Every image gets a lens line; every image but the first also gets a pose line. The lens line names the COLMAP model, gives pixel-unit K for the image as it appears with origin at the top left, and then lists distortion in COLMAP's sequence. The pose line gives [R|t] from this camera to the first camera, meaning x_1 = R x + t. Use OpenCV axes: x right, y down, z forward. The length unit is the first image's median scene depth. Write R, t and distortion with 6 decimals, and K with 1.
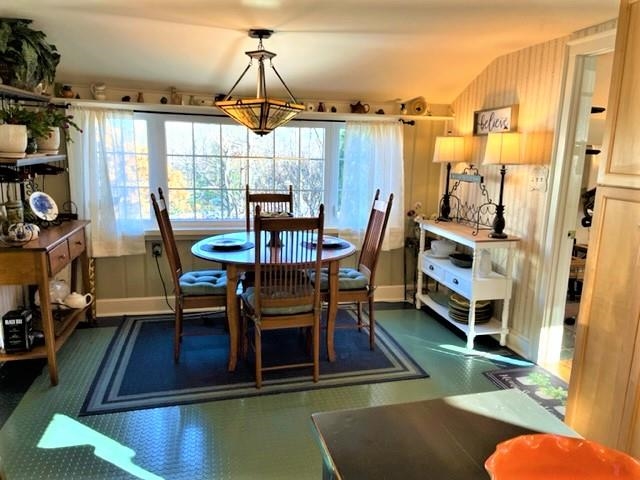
lens RADIAL K [[482.0, 0, 322.0], [0, 482.0, 243.9], [0, 0, 1]] dist [0.037579, -0.045993]
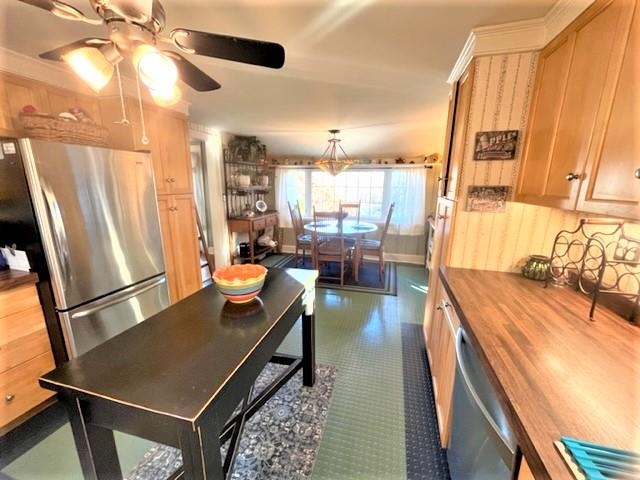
lens RADIAL K [[257.9, 0, 323.1], [0, 257.9, 238.3], [0, 0, 1]] dist [-0.002925, -0.000328]
pose [[0.873865, 0.082550, -0.479108, 0.364472], [-0.080315, 0.996451, 0.025198, 0.031139], [0.479488, 0.016460, 0.877394, -0.061621]]
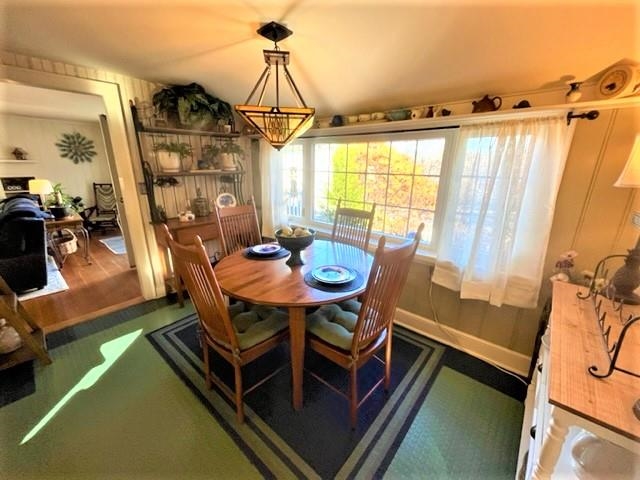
lens RADIAL K [[257.9, 0, 322.7], [0, 257.9, 238.2], [0, 0, 1]] dist [-0.002925, -0.000328]
pose [[0.589690, 0.207523, -0.780512, 0.303200], [-0.148811, 0.977796, 0.147547, -0.119499], [0.793801, 0.029142, 0.607479, 0.645414]]
